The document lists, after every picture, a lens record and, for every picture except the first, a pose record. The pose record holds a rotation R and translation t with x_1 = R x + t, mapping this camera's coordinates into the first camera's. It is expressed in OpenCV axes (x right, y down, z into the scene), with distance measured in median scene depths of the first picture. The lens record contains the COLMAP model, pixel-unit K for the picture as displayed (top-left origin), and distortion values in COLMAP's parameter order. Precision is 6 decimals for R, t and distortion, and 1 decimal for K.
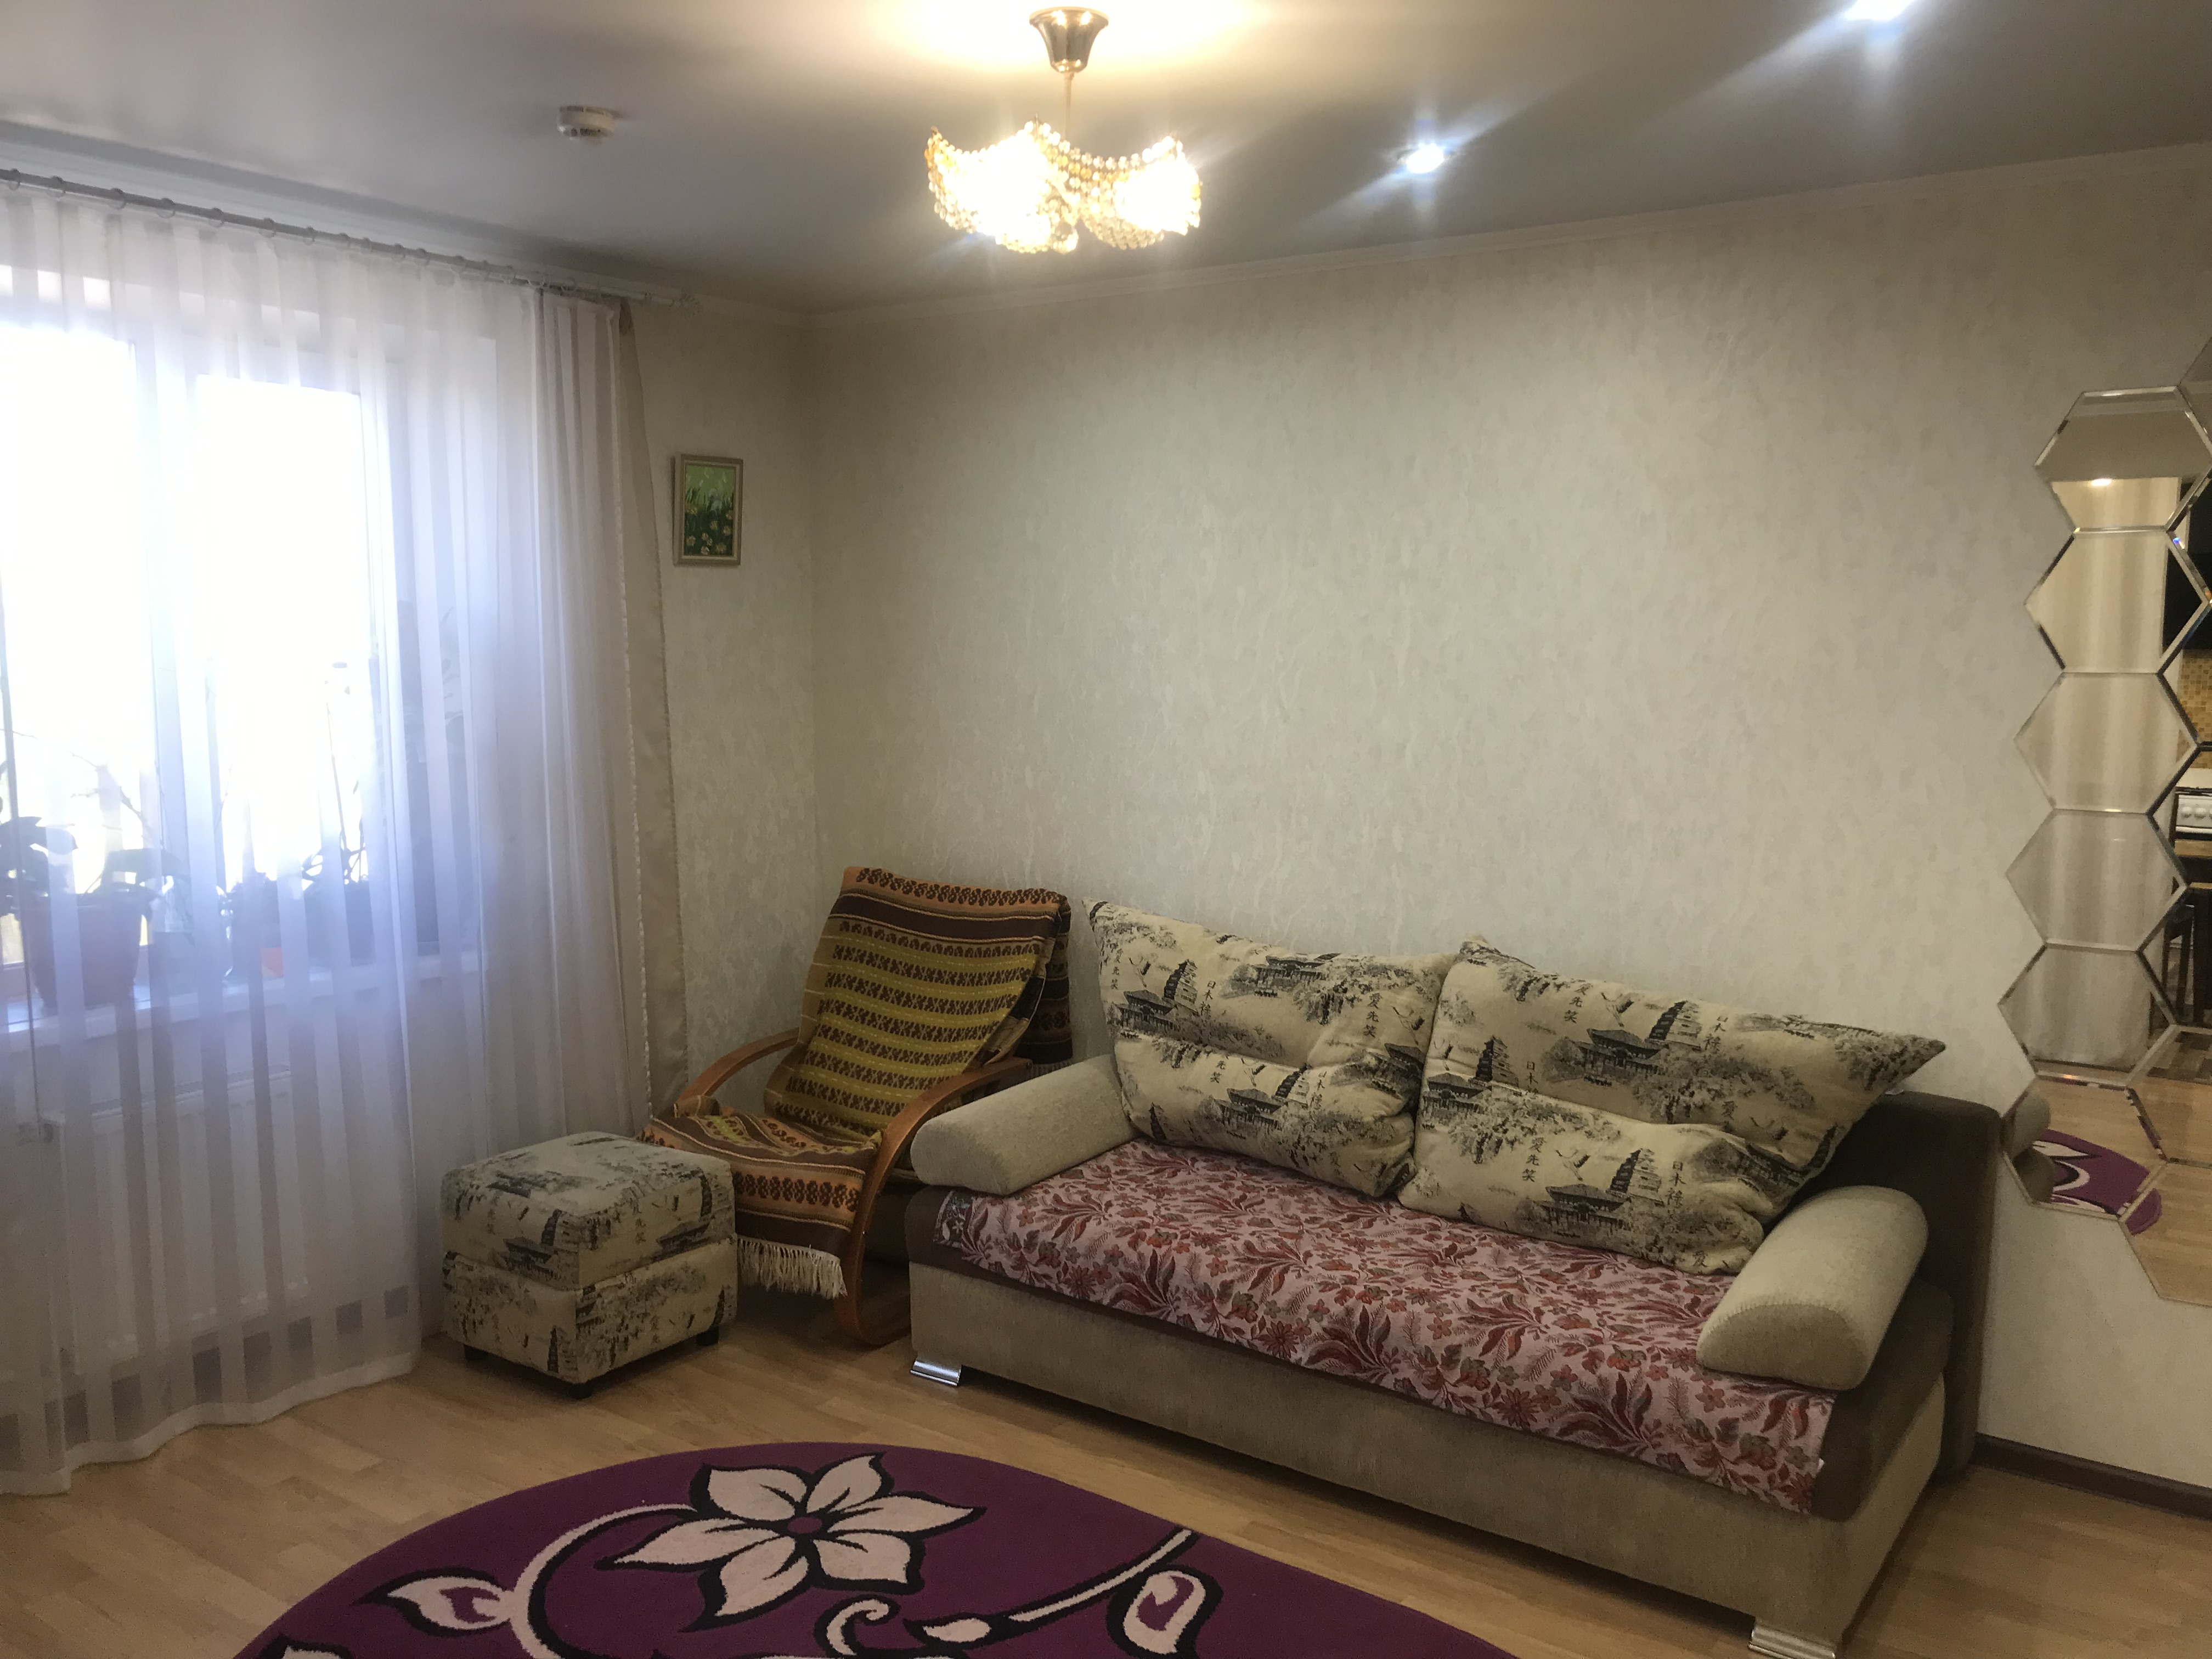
lens RADIAL K [[1805.4, 0, 1095.1], [0, 1805.4, 846.7], [0, 0, 1]] dist [0.020243, 0.000342]
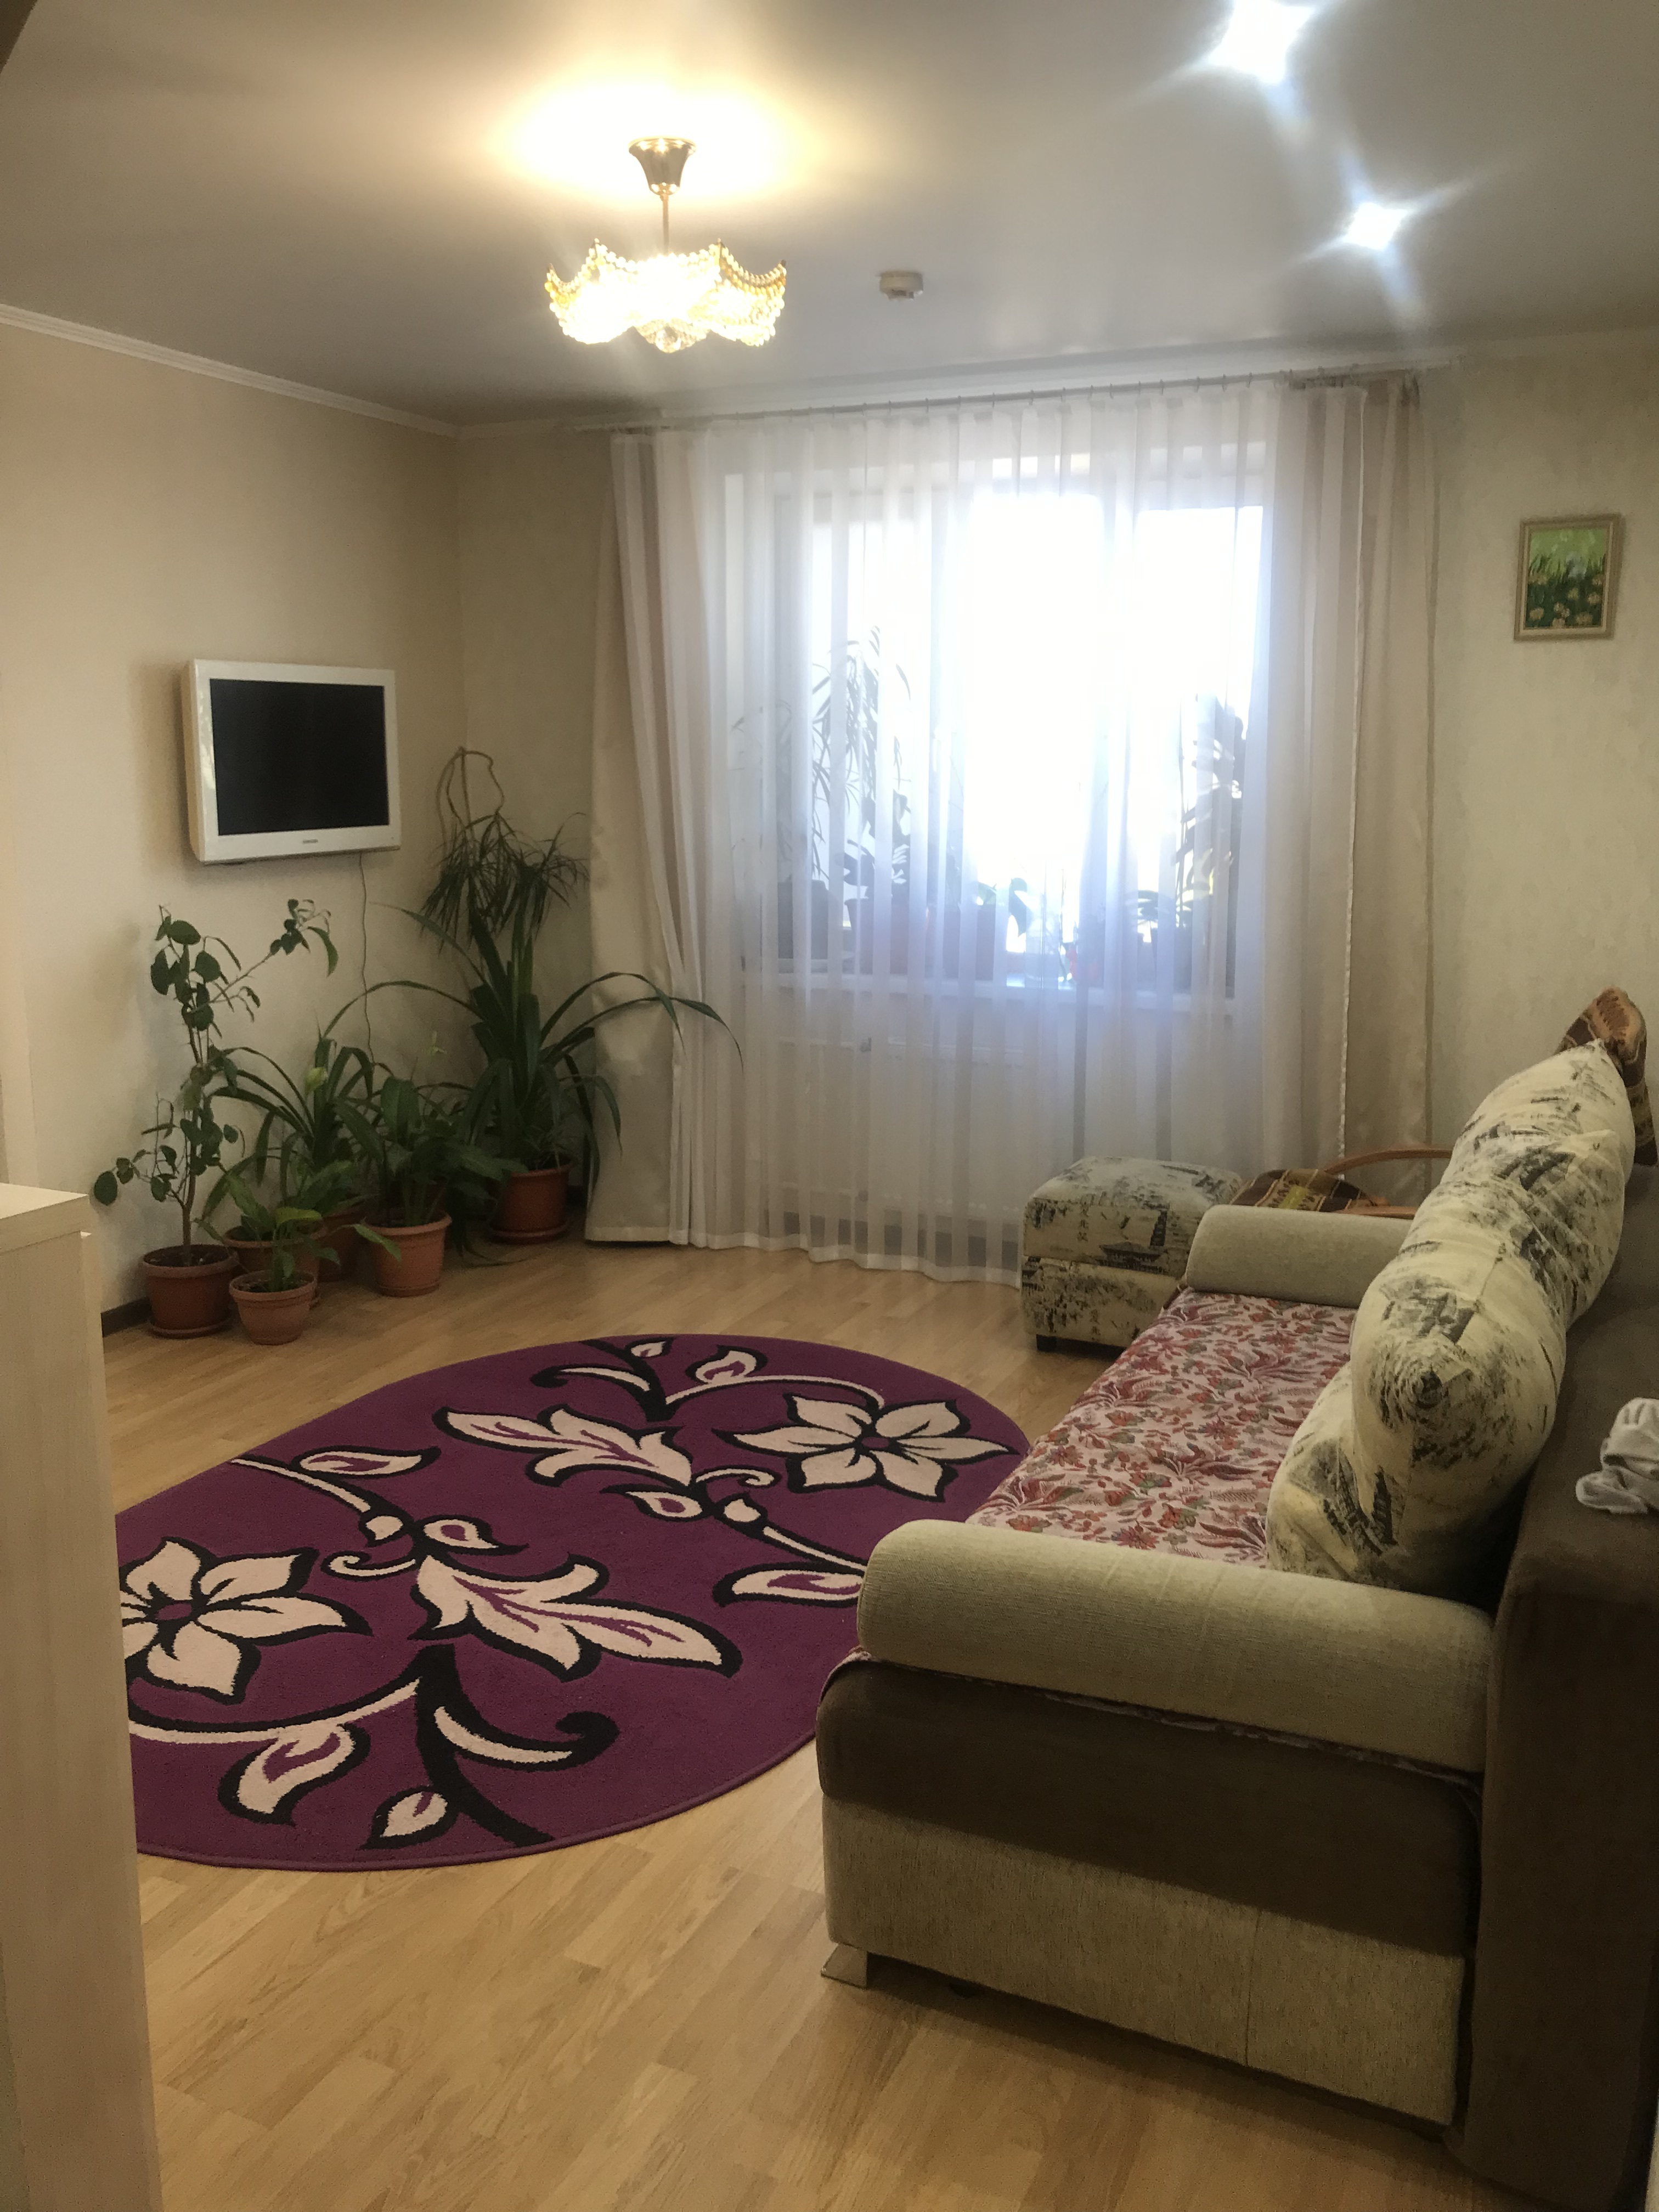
lens RADIAL K [[1805.4, 0, 818.2], [0, 1805.4, 1087.5], [0, 0, 1]] dist [0.020243, 0.000342]
pose [[0.184291, 0.181629, -0.965944, 0.856776], [-0.127561, 0.978885, 0.159725, -0.042497], [0.974559, 0.093781, 0.203568, 0.618736]]
